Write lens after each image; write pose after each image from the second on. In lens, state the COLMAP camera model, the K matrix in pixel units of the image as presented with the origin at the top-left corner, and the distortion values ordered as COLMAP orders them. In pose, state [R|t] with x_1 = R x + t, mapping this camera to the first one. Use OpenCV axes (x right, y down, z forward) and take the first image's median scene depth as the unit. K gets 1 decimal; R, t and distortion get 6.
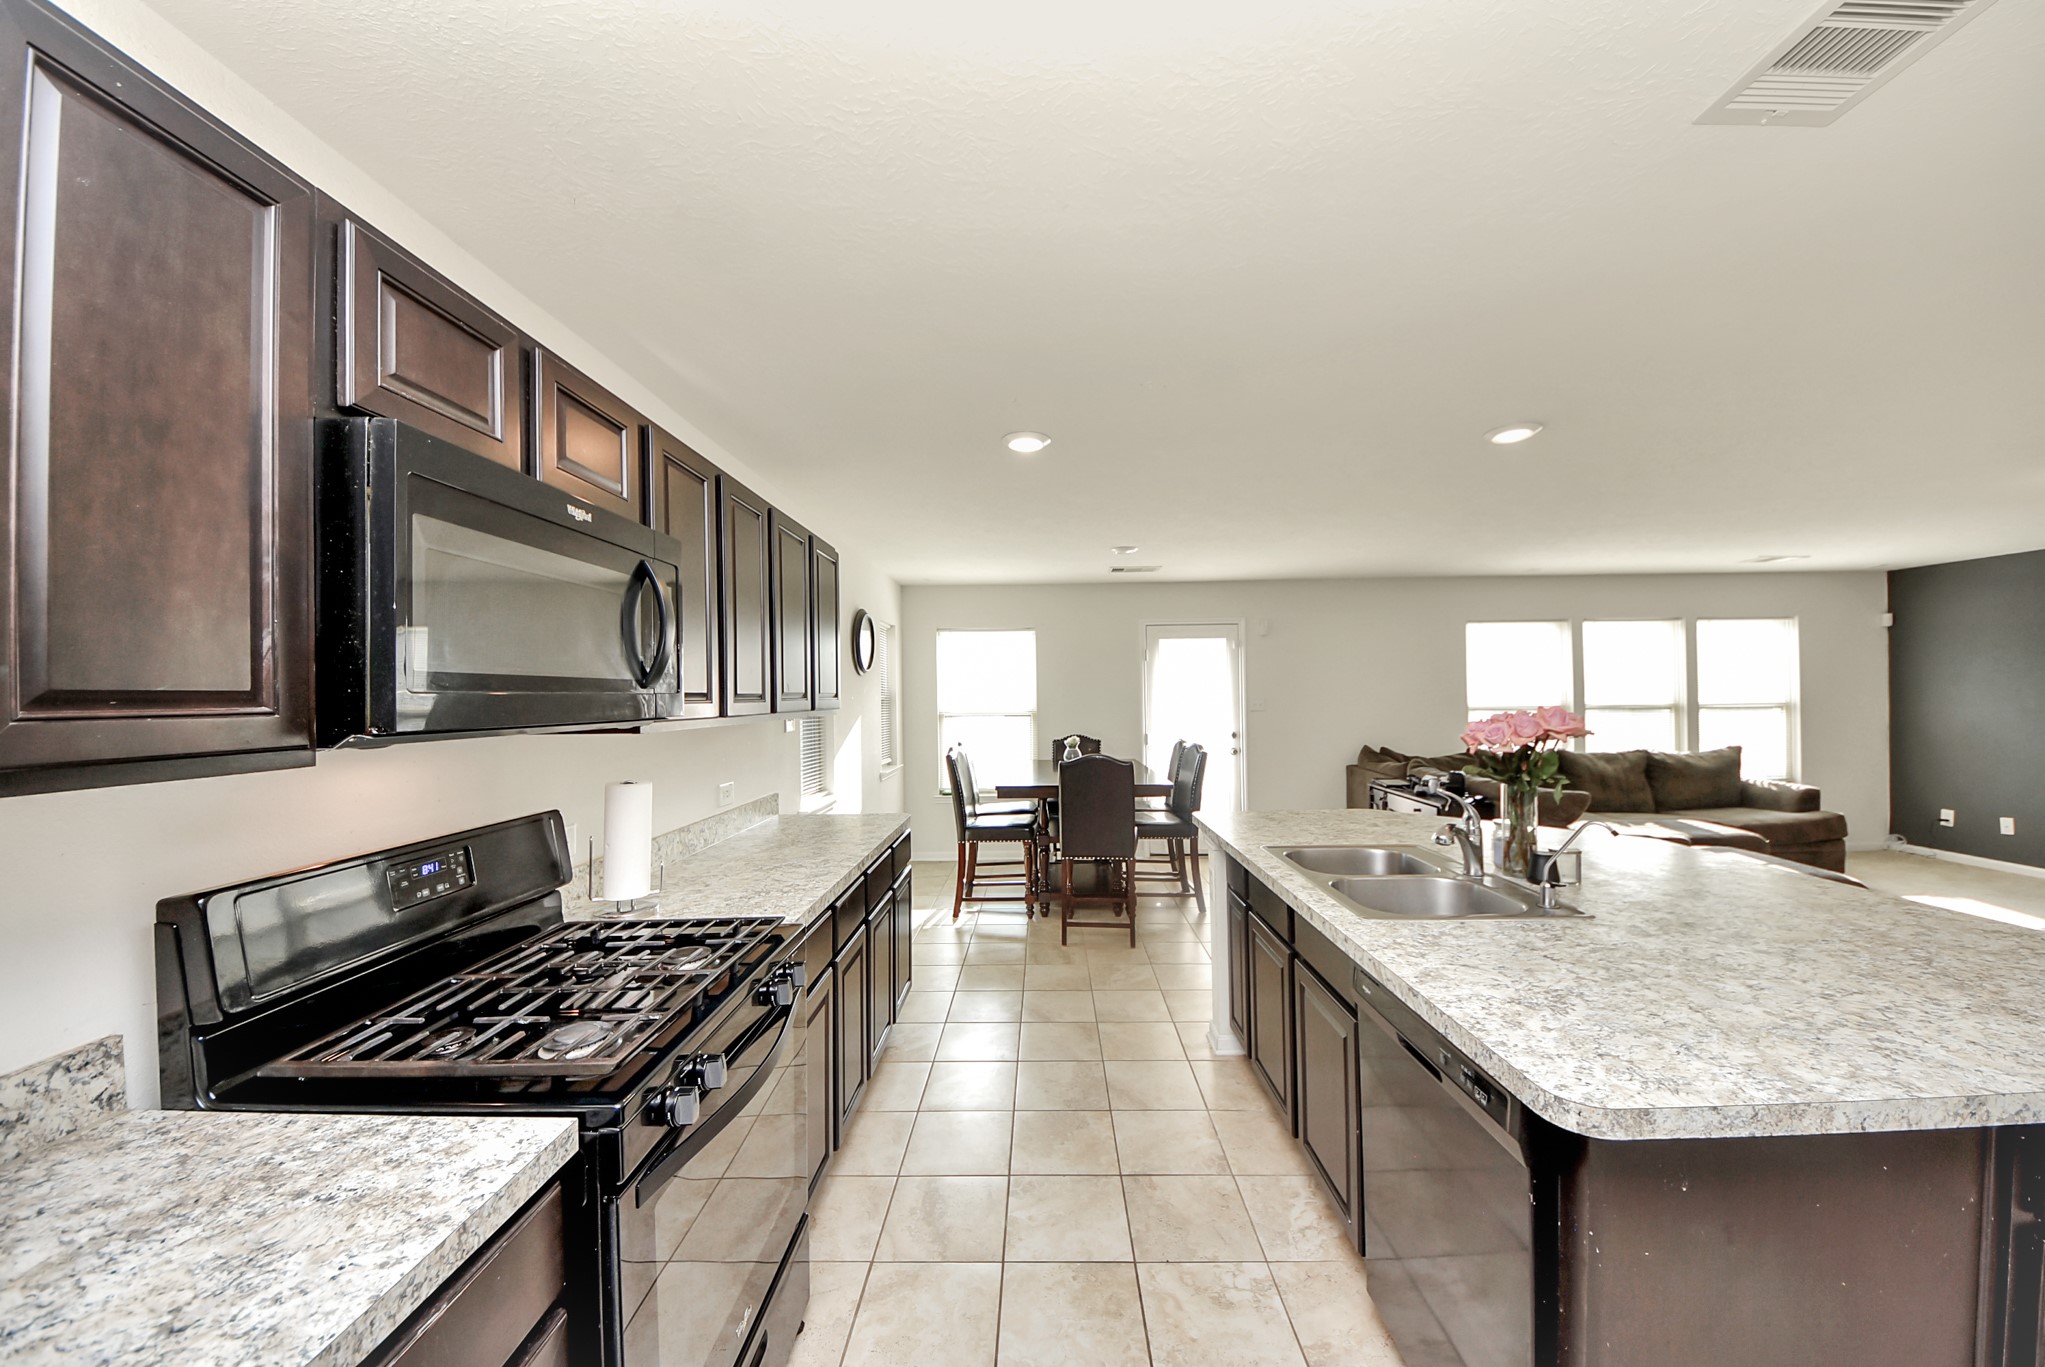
lens RADIAL K [[734.3, 0, 1033.9], [0, 734.3, 690.9], [0, 0, 1]] dist [0.000390, -0.000064]
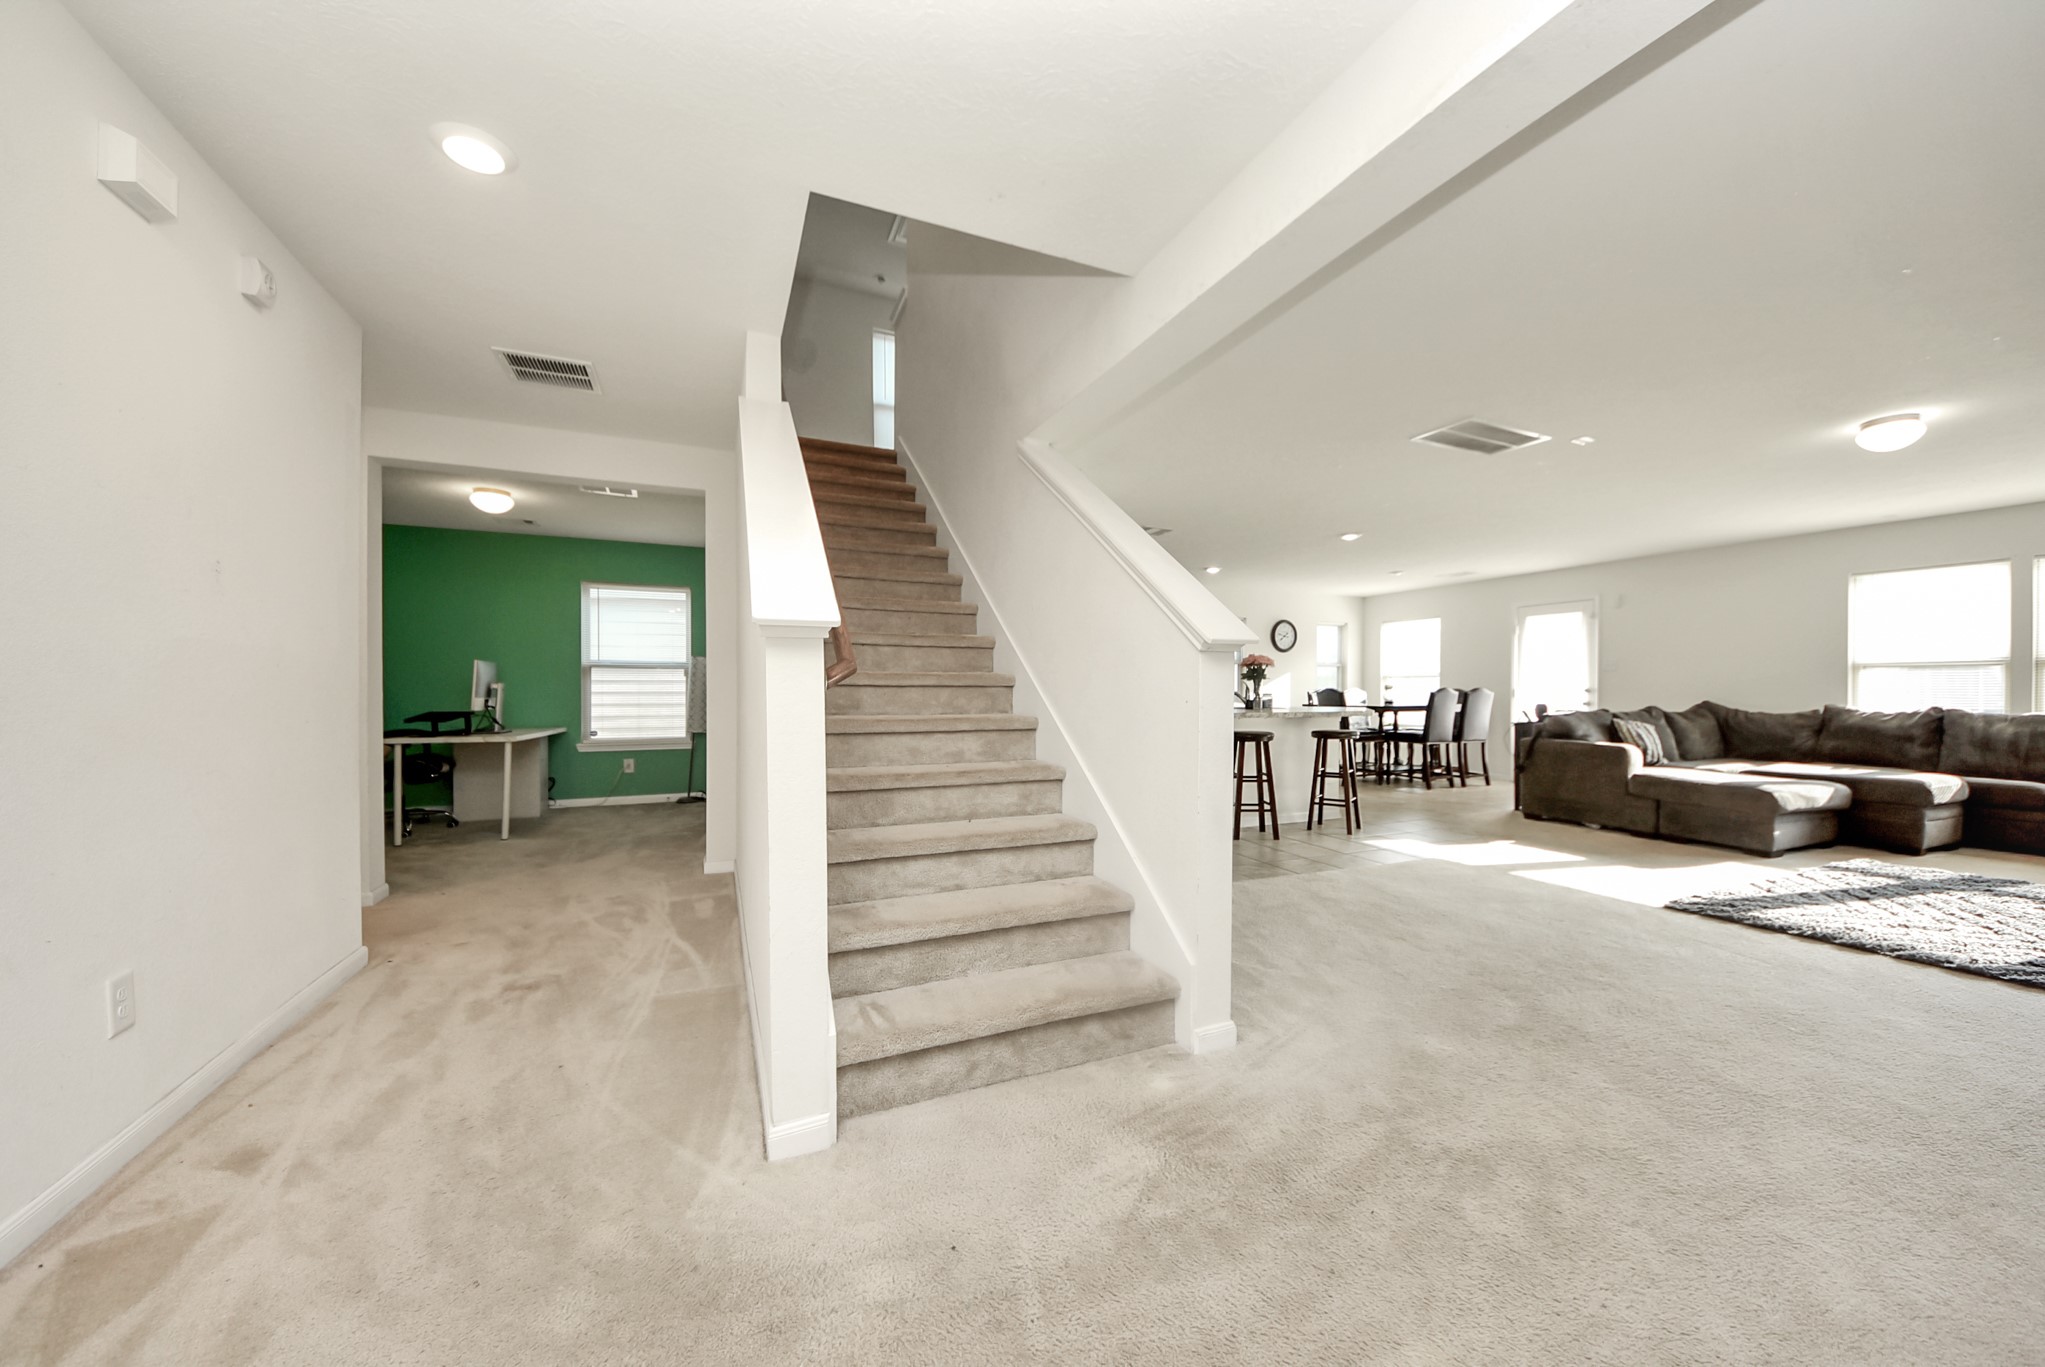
lens RADIAL K [[682.0, 0, 1020.0], [0, 682.0, 689.9], [0, 0, 1]] dist [-0.032670, -0.000169]
pose [[0.361346, 0.022203, -0.932167, 0.977479], [-0.000023, 0.999717, 0.023803, 0.031876], [0.932432, -0.008579, 0.361244, -0.295164]]
